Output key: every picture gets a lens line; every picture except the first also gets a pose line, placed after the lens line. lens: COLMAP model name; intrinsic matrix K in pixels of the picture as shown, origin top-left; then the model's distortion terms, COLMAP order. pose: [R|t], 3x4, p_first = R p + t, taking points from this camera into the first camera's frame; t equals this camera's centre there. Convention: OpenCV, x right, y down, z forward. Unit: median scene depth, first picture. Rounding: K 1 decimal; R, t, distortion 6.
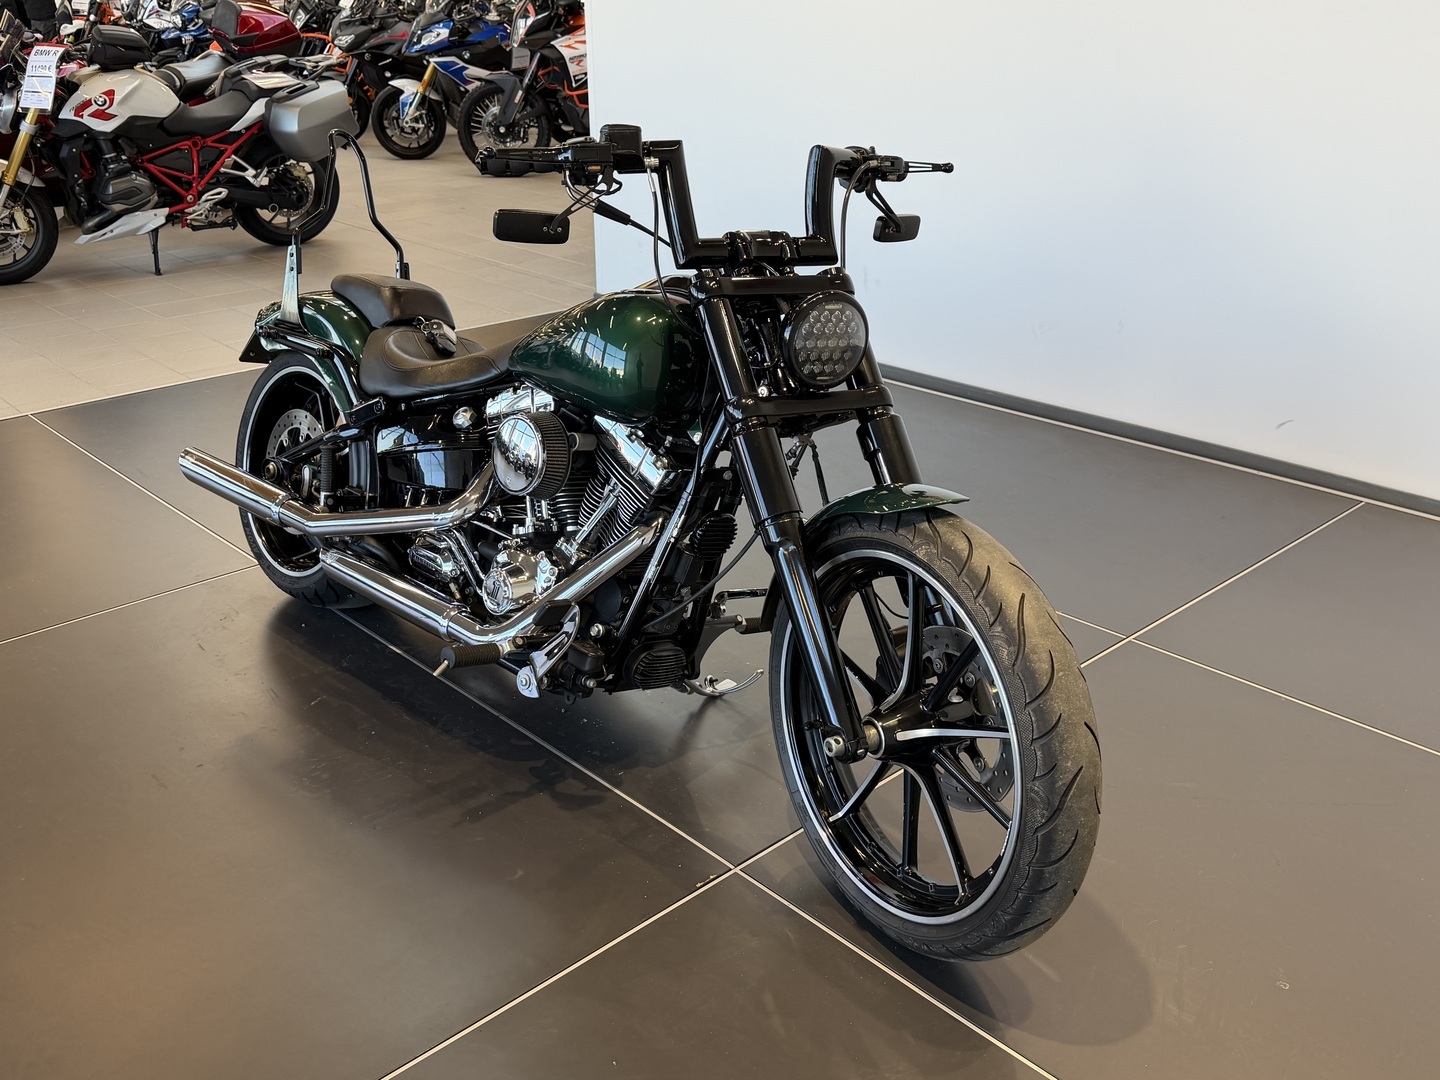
lens RADIAL K [[1329.1, 0, 720.0], [0, 1329.1, 540.4], [0, 0, 1]] dist [0.051950, 0.000000]
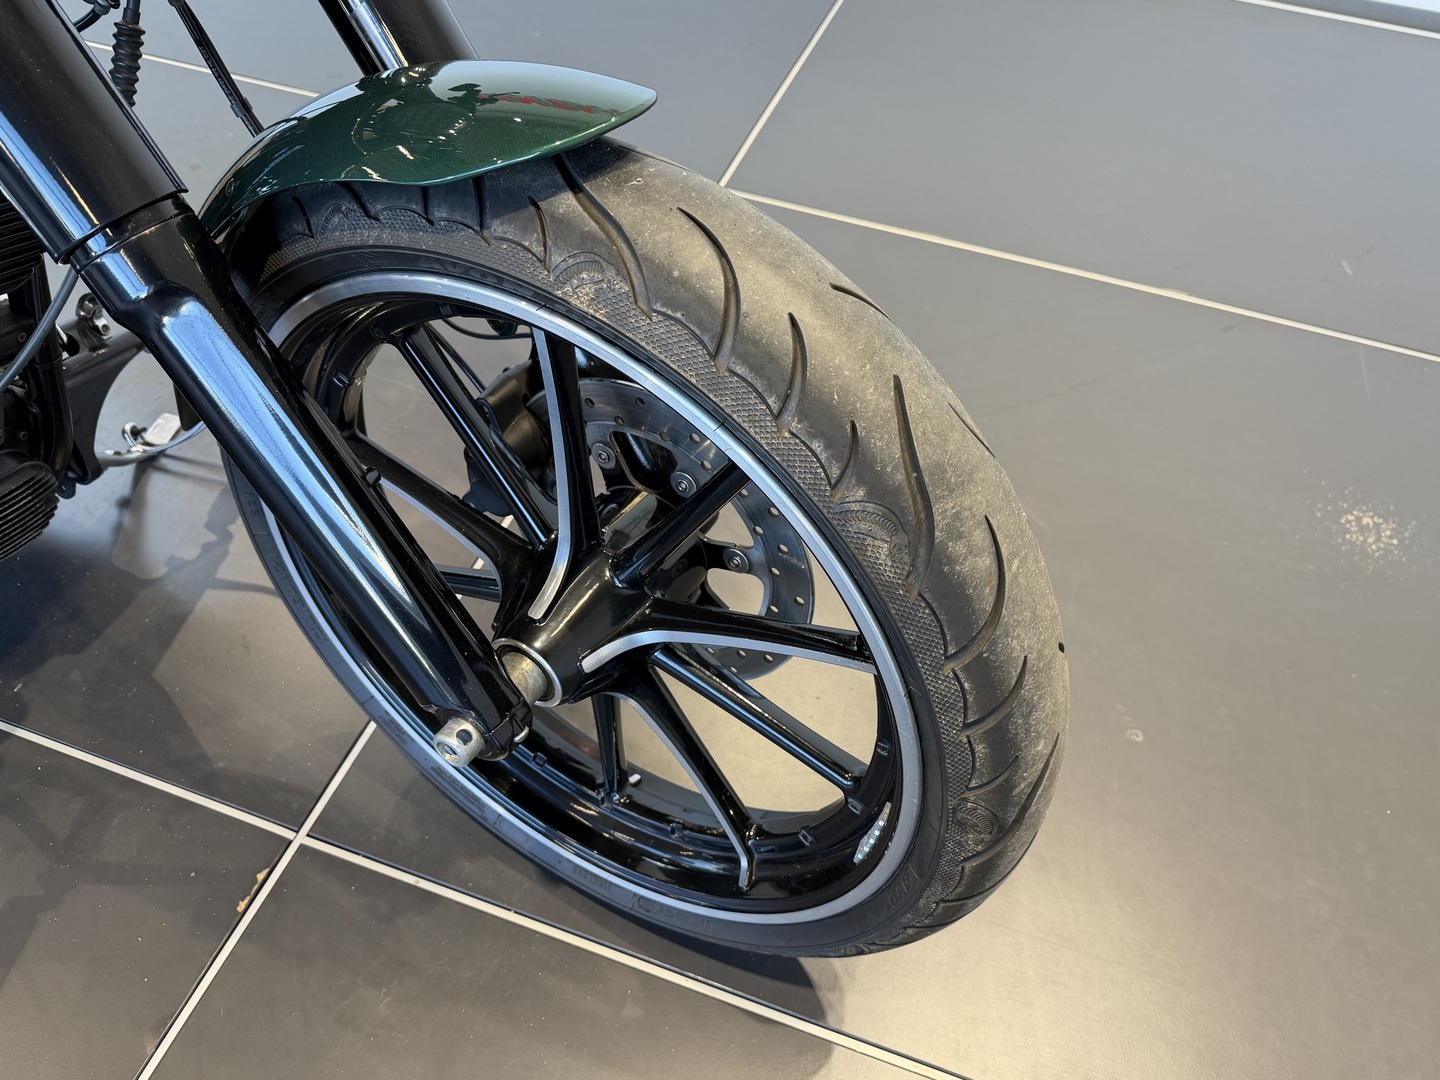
lens RADIAL K [[1051.0, 0, 752.2], [0, 1051.0, 581.5], [0, 0, 1]] dist [0.021262, -0.047416]
pose [[0.869709, -0.323823, 0.372484, 0.059489], [0.116746, 0.868237, 0.482219, -0.055200], [-0.479558, -0.375905, 0.792918, 0.717591]]
